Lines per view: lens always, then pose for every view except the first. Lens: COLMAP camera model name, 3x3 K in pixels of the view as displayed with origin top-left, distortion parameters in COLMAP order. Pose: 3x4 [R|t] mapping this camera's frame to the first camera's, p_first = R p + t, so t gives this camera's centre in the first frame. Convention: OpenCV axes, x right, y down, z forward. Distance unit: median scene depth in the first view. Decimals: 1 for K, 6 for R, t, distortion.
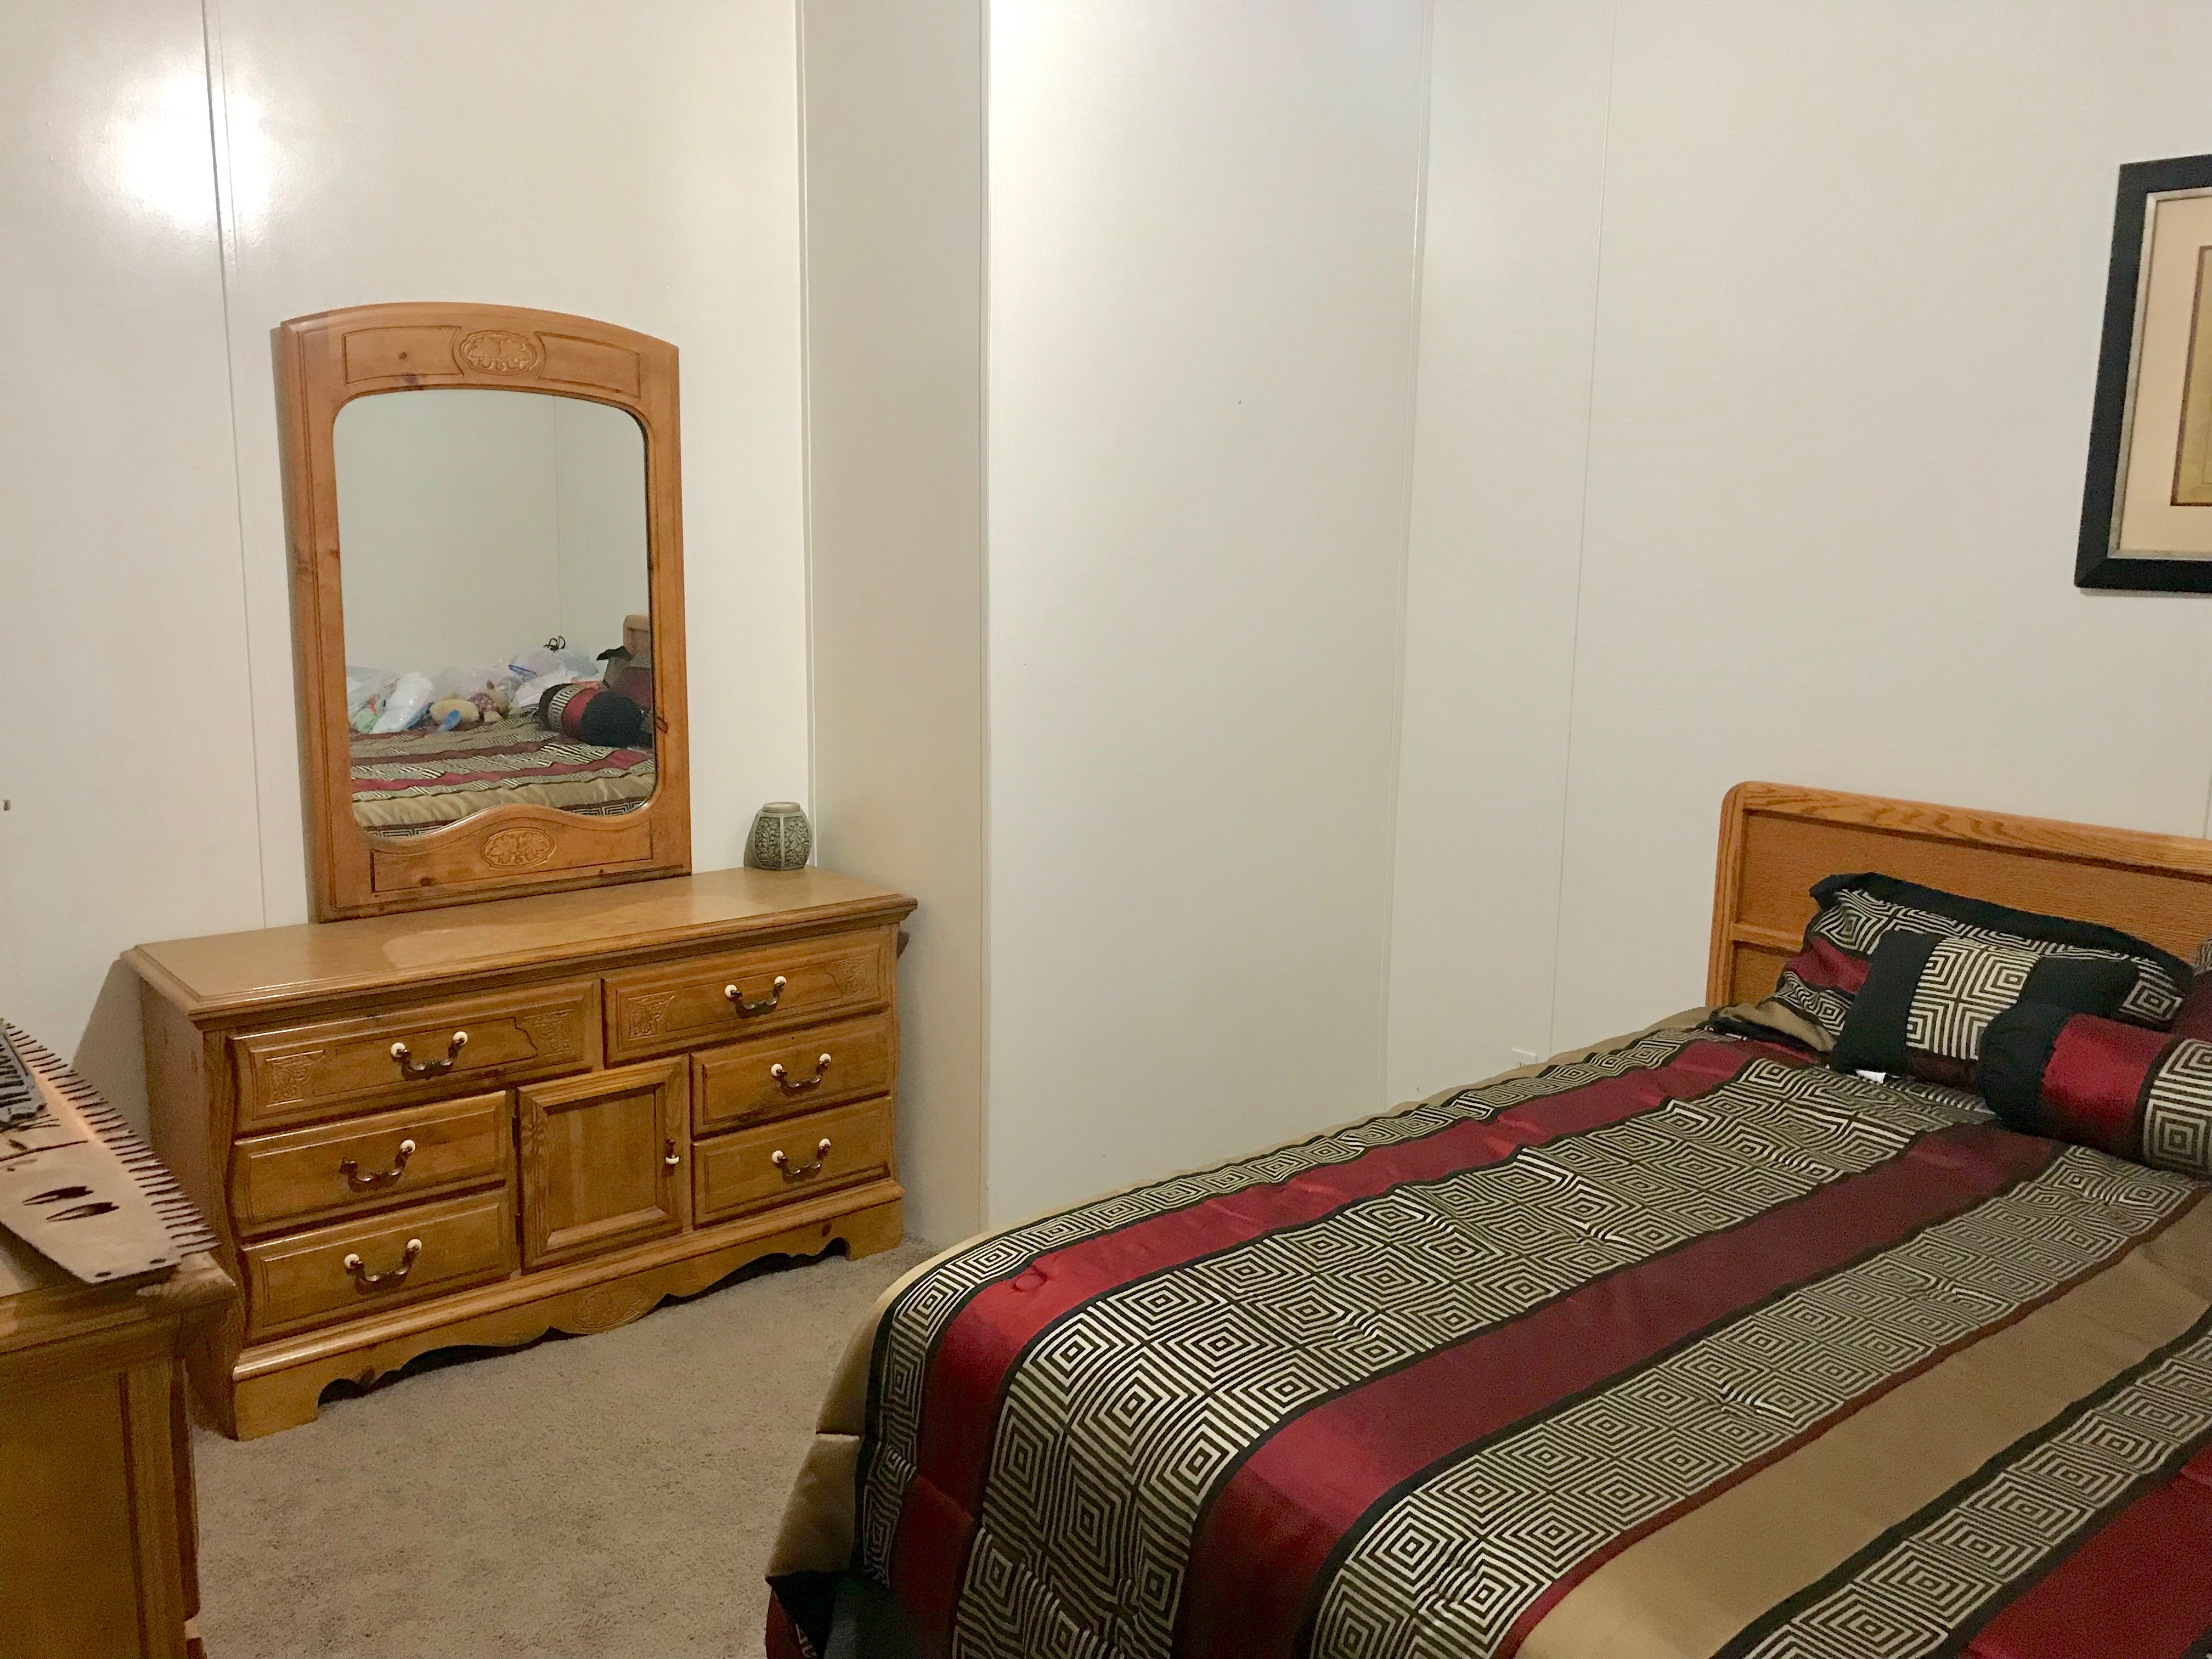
lens RADIAL K [[1806.3, 0, 1106.4], [0, 1806.3, 842.4], [0, 0, 1]] dist [0.009092, -0.002420]
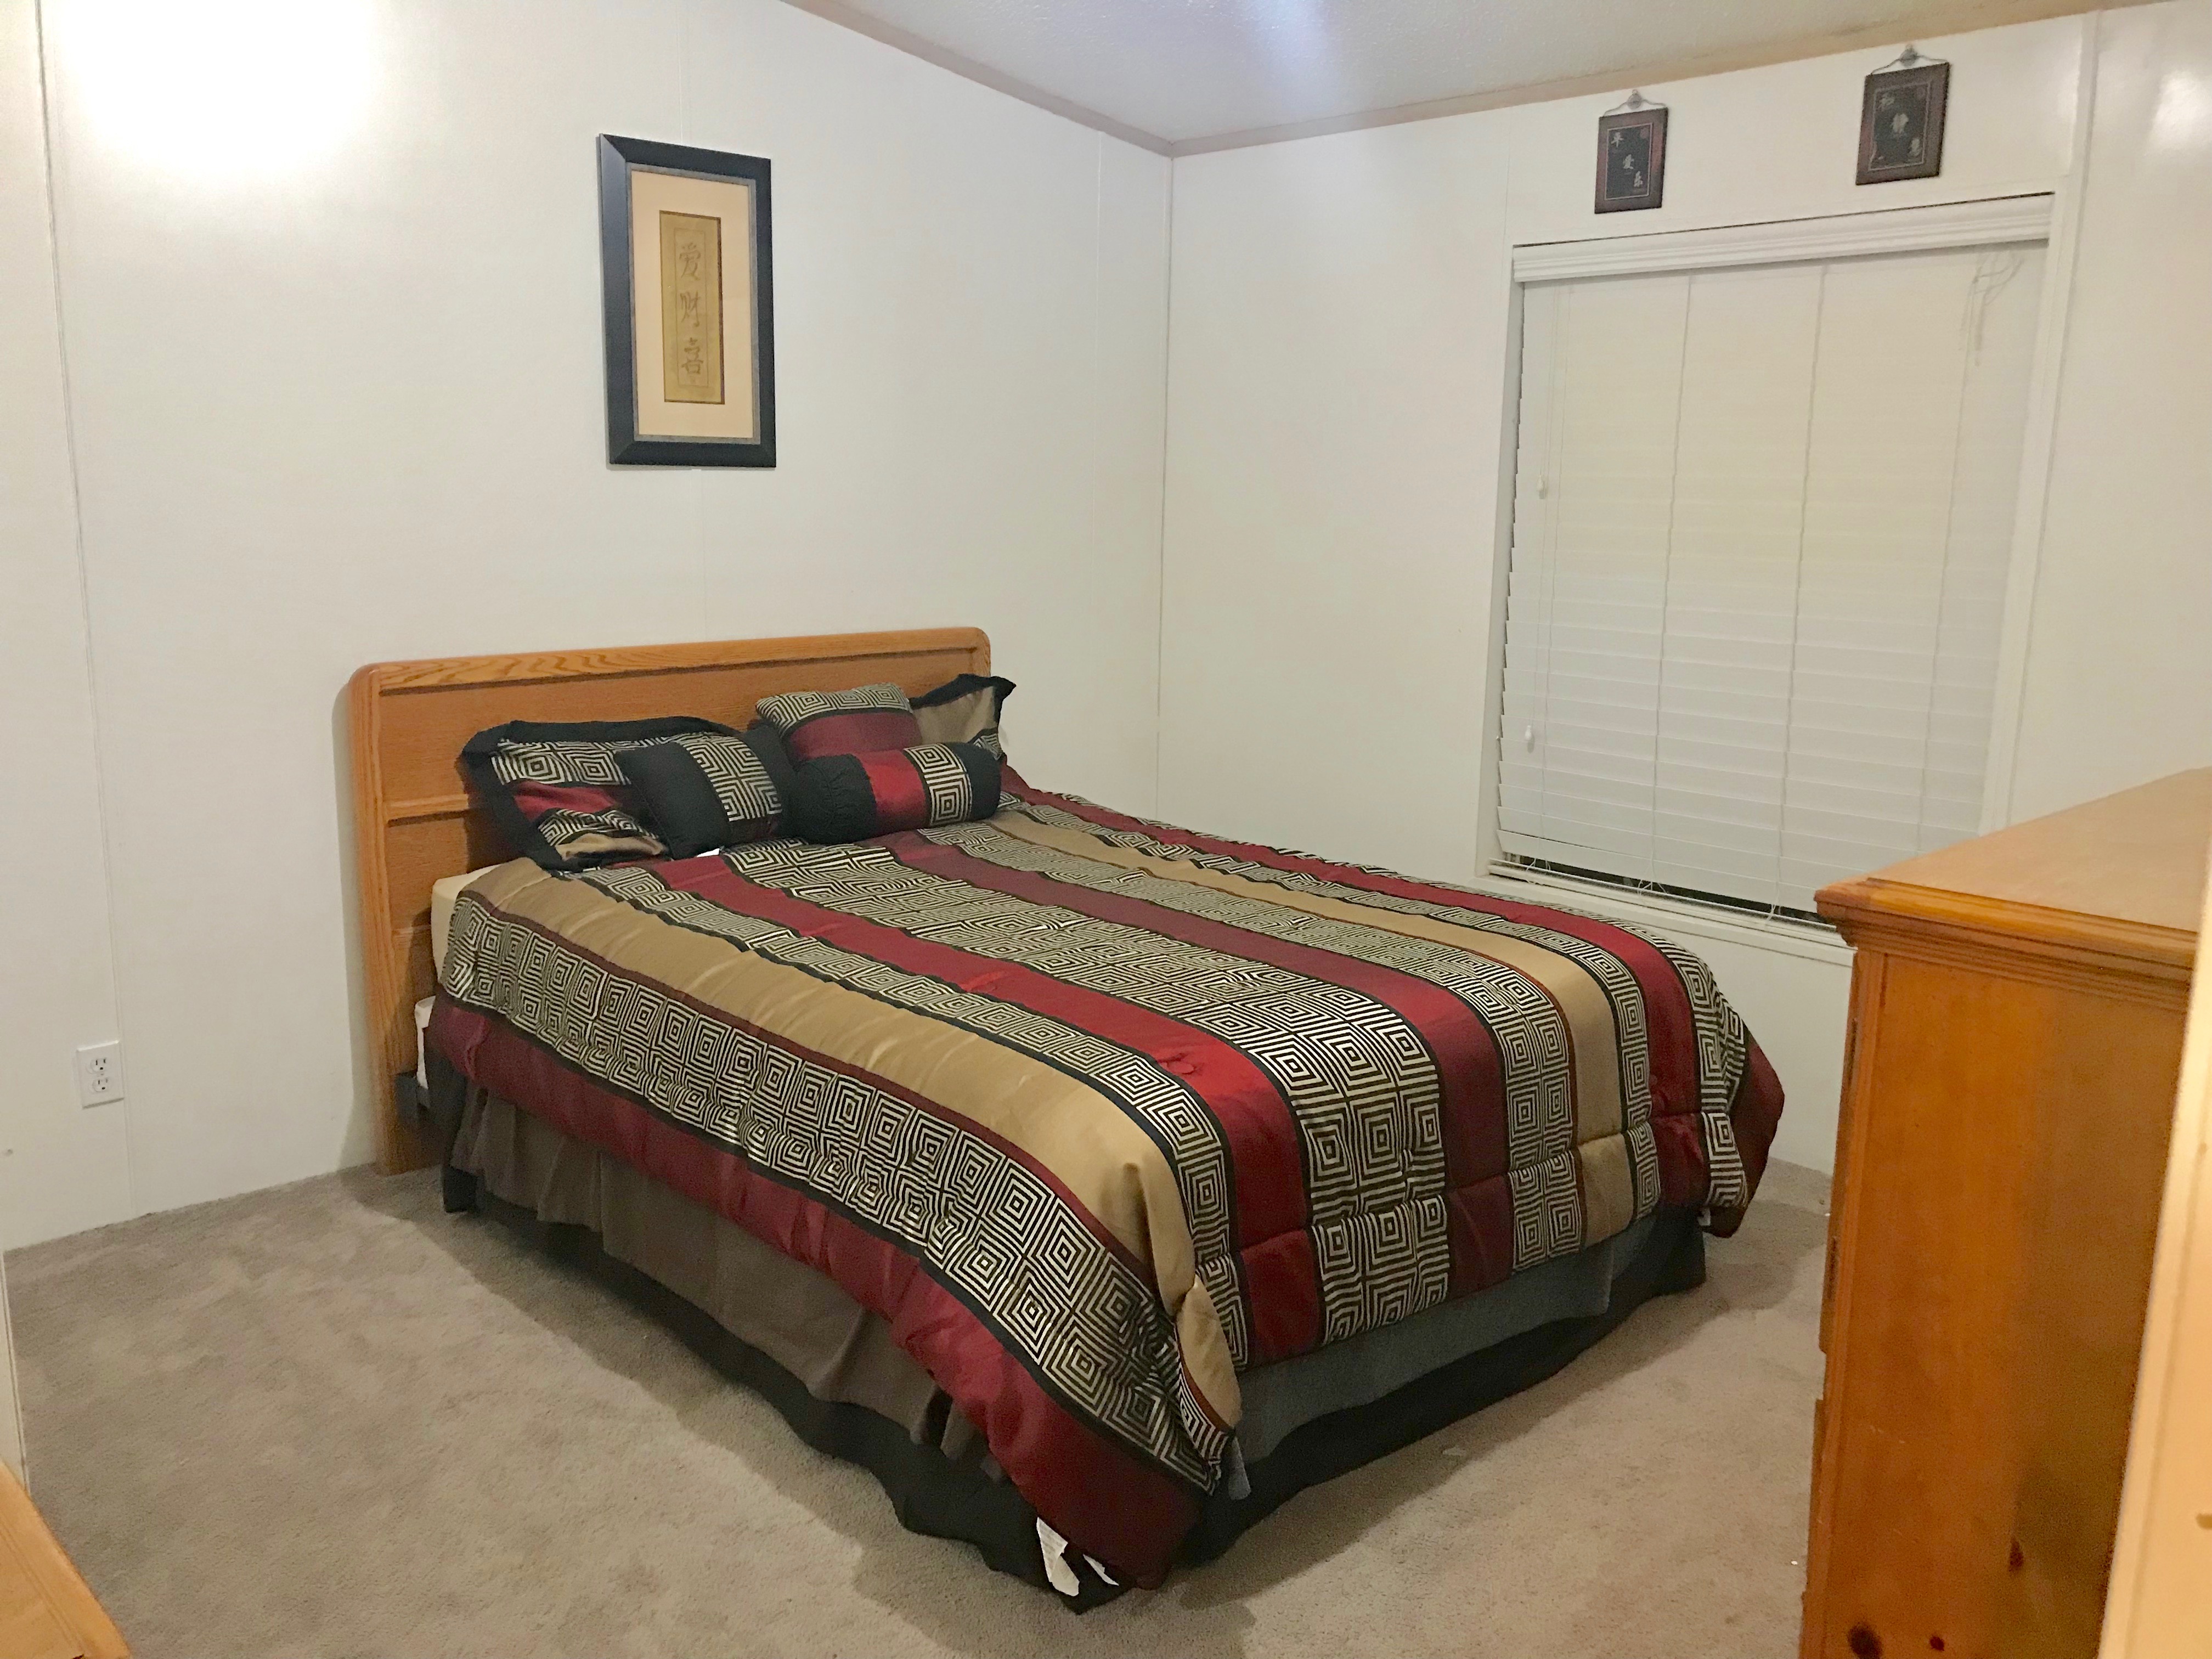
lens RADIAL K [[1806.3, 0, 1106.4], [0, 1806.3, 842.4], [0, 0, 1]] dist [0.009092, -0.002420]
pose [[-0.166538, -0.204902, 0.964510, -0.794089], [0.153895, 0.960782, 0.230682, -0.121132], [-0.973951, 0.186851, -0.128474, 0.845209]]
